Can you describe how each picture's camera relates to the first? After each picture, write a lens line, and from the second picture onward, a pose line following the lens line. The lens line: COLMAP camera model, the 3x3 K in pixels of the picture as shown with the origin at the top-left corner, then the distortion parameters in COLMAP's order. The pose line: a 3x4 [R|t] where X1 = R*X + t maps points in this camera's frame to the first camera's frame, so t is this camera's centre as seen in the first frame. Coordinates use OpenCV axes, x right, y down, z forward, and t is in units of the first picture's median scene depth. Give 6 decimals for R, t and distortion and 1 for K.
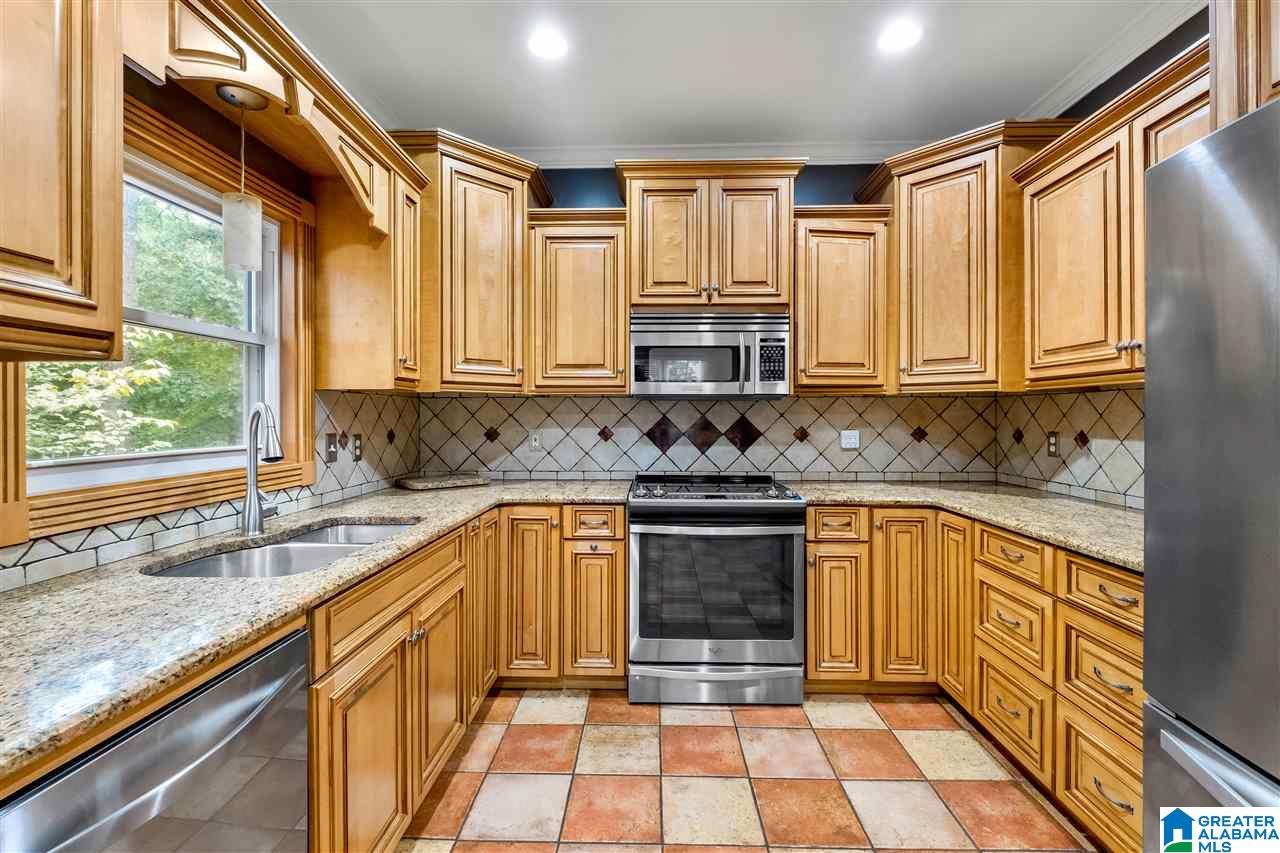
lens RADIAL K [[561.2, 0, 638.4], [0, 561.2, 416.4], [0, 0, 1]] dist [-0.001395, -0.001573]
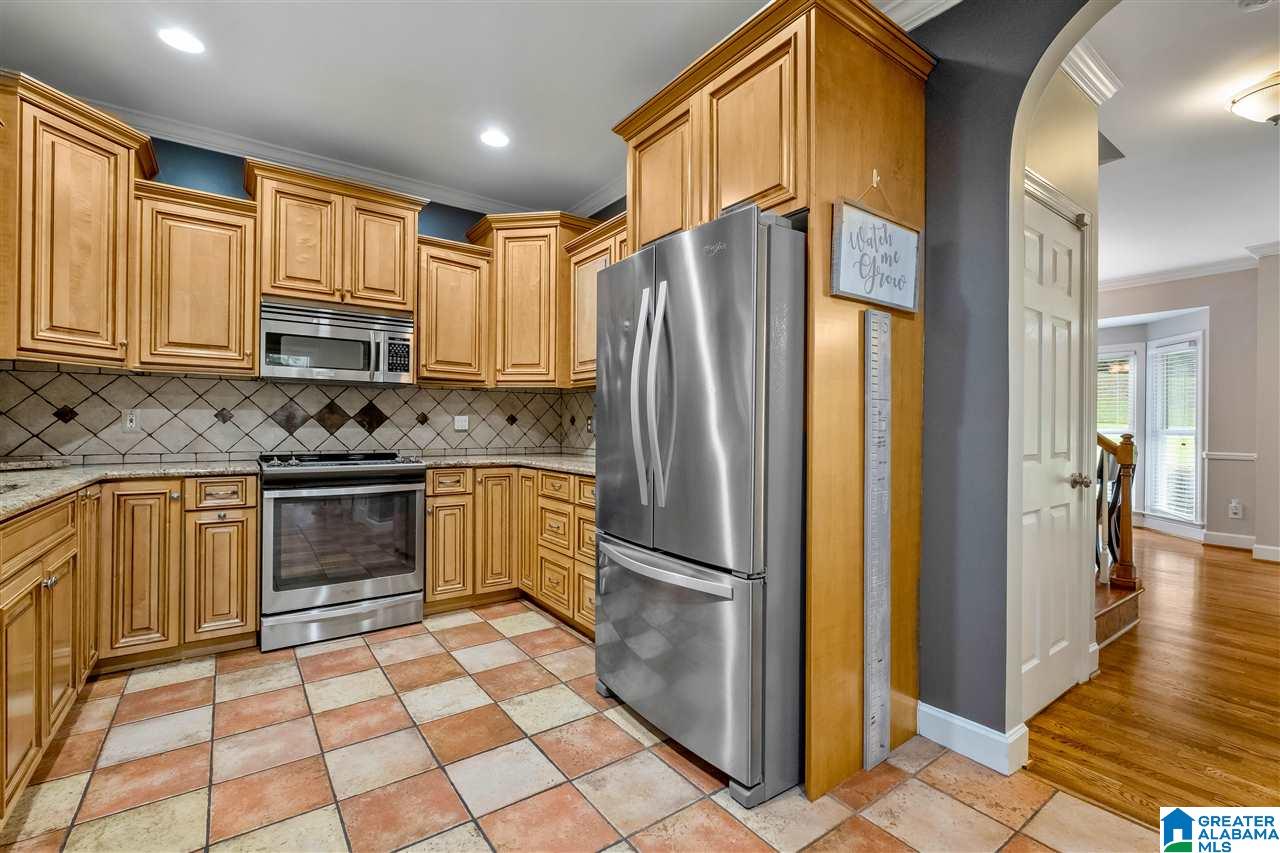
lens RADIAL K [[561.2, 0, 640.1], [0, 561.2, 425.9], [0, 0, 1]] dist [-0.001395, -0.001573]
pose [[0.792741, 0.006396, 0.609526, -0.100295], [-0.007623, 0.999971, -0.000579, 0.056143], [-0.609512, -0.004187, 0.792766, -0.330752]]
